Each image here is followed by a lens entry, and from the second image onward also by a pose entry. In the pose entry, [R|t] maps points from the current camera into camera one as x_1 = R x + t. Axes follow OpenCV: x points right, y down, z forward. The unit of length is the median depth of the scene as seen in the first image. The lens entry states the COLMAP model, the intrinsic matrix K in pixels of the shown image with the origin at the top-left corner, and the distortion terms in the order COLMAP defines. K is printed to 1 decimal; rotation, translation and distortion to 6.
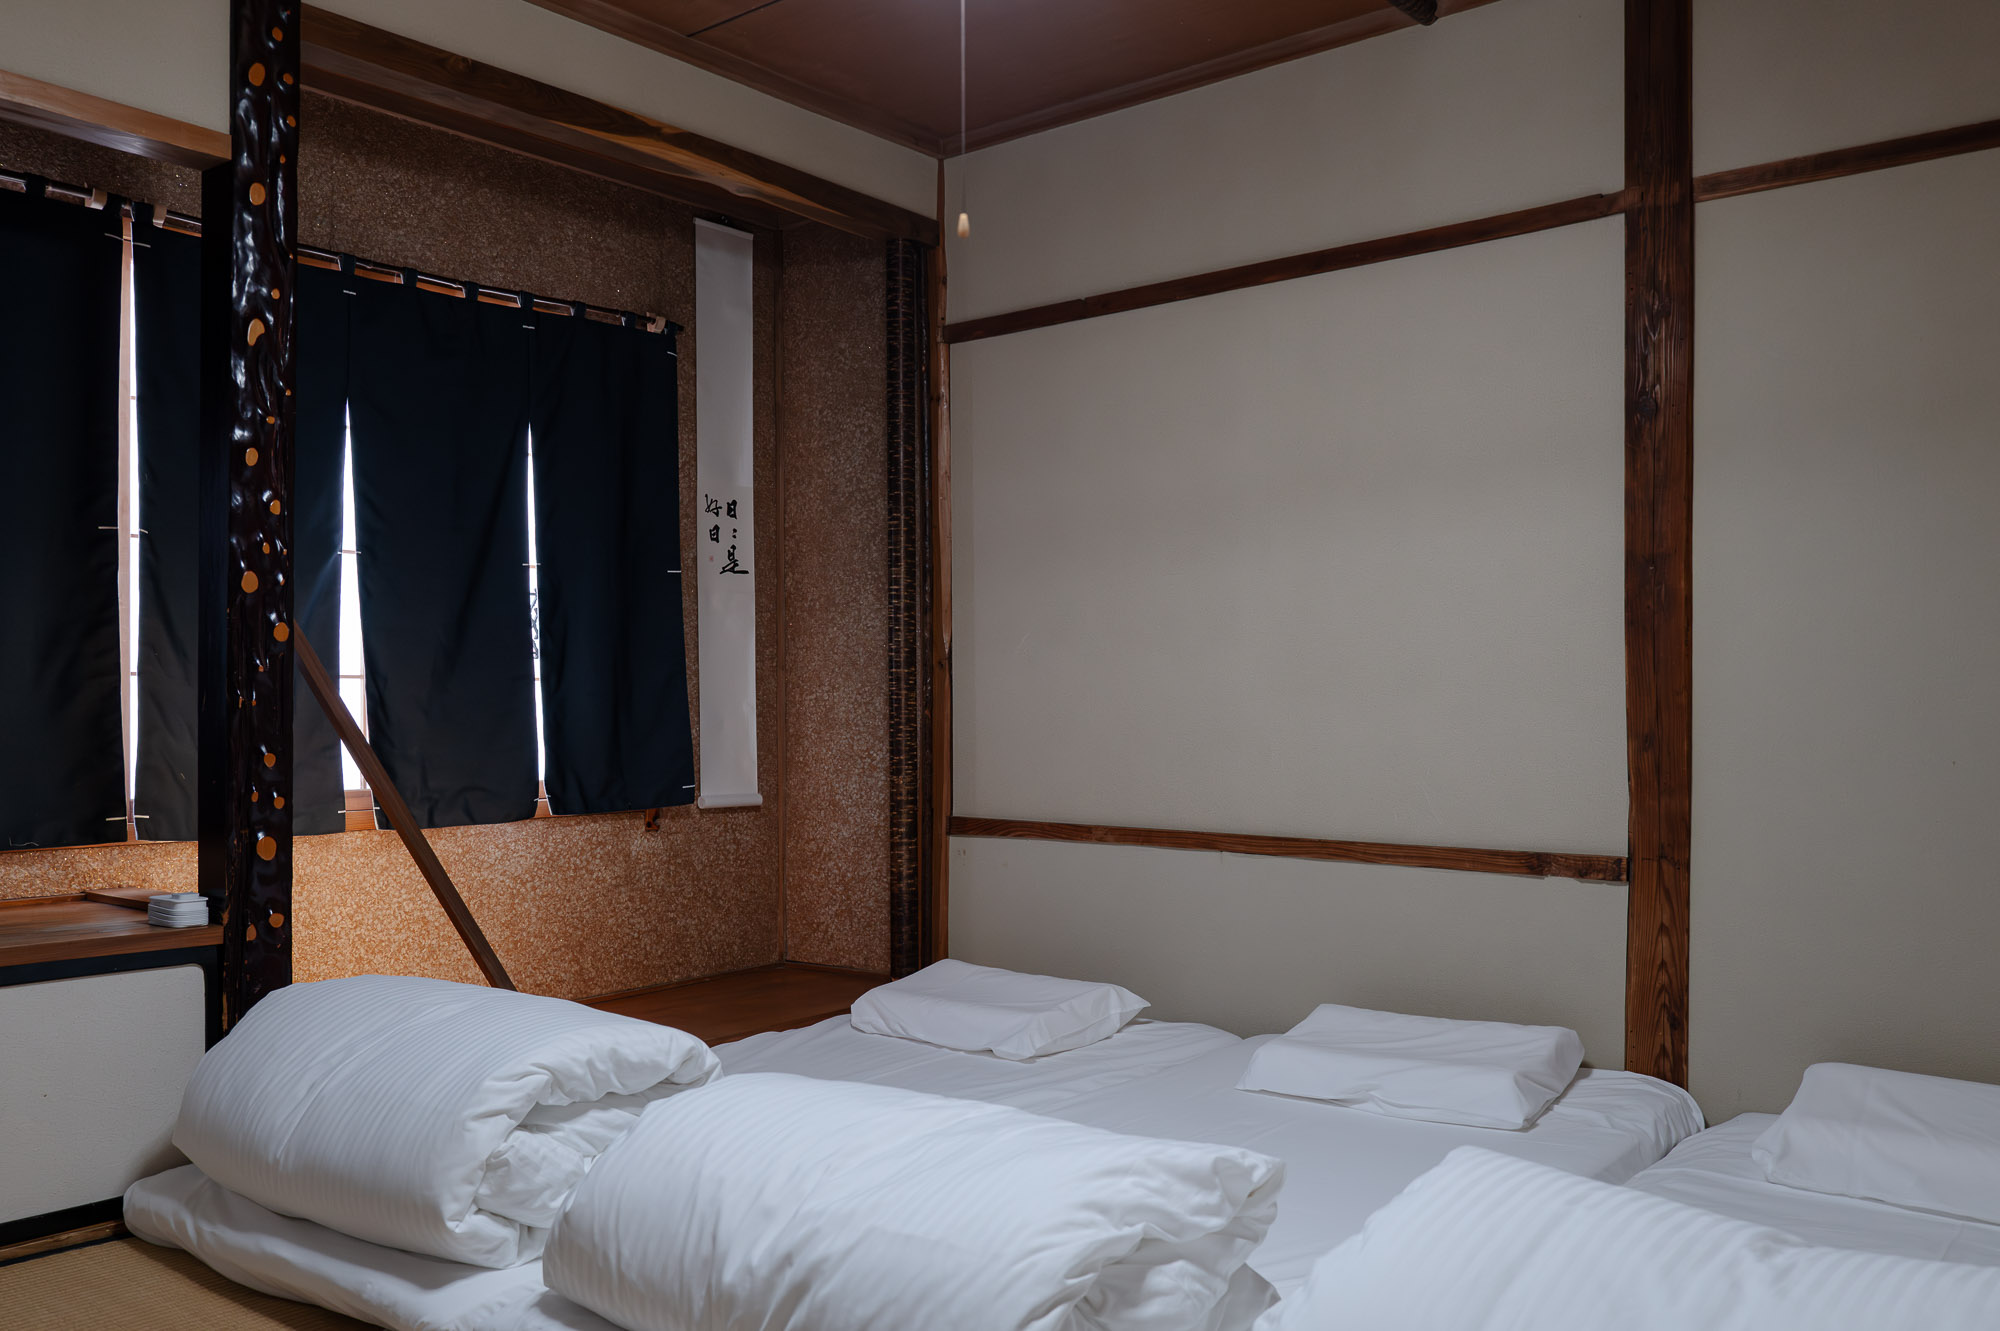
lens RADIAL K [[1608.7, 0, 1000.9], [0, 1608.7, 718.9], [0, 0, 1]] dist [0.000291, -0.007494]
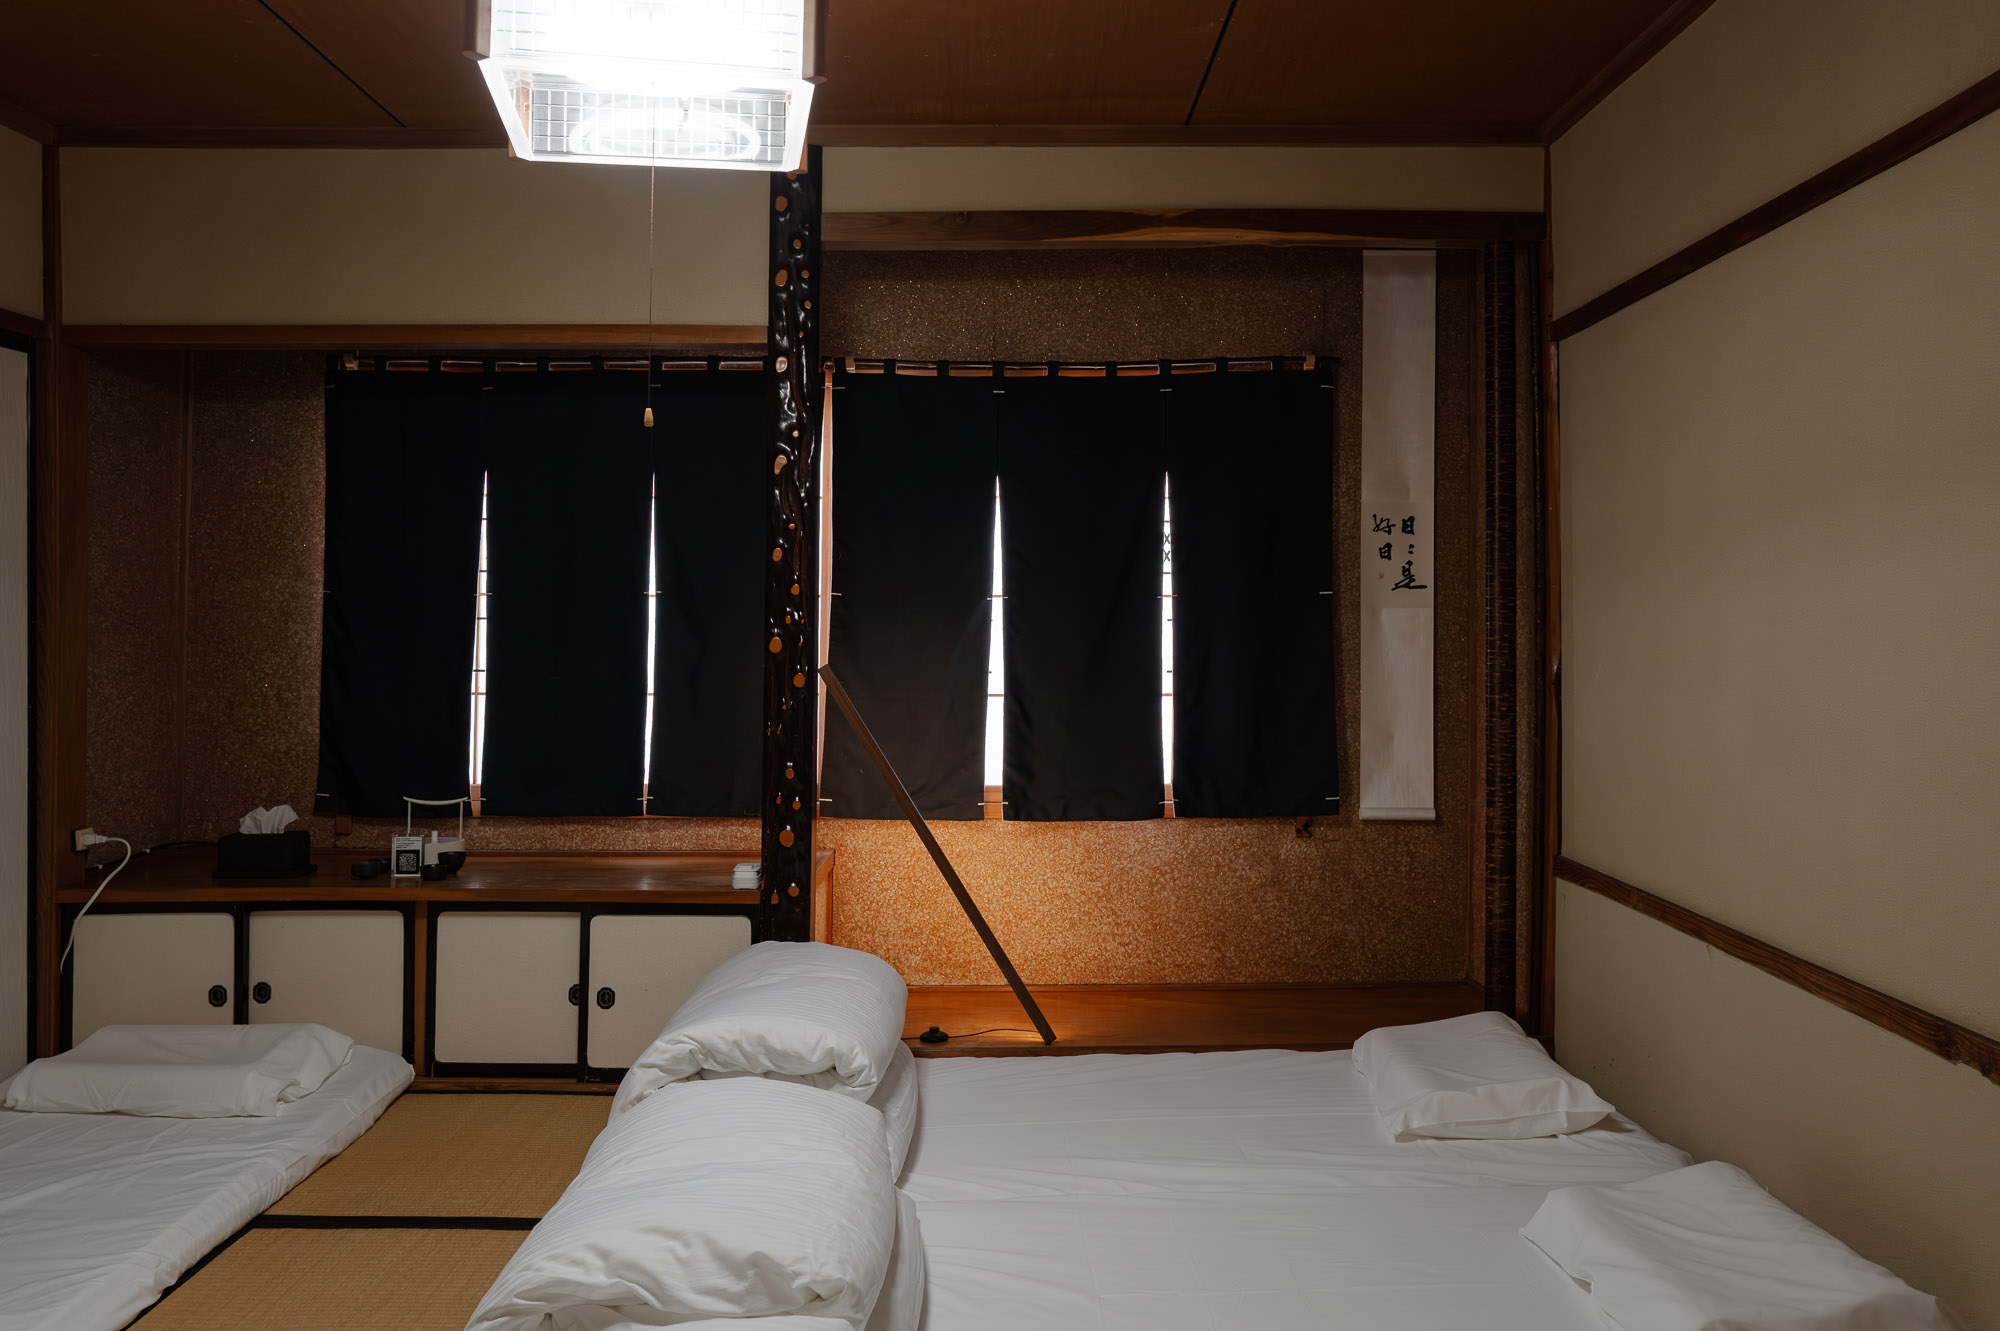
lens RADIAL K [[1532.7, 0, 997.9], [0, 1532.7, 625.3], [0, 0, 1]] dist [0.004593, -0.093261]
pose [[0.639479, -0.000379, -0.768808, 0.448390], [-0.010242, 0.999907, -0.009012, -0.061394], [0.768740, 0.013637, 0.639416, 0.201249]]
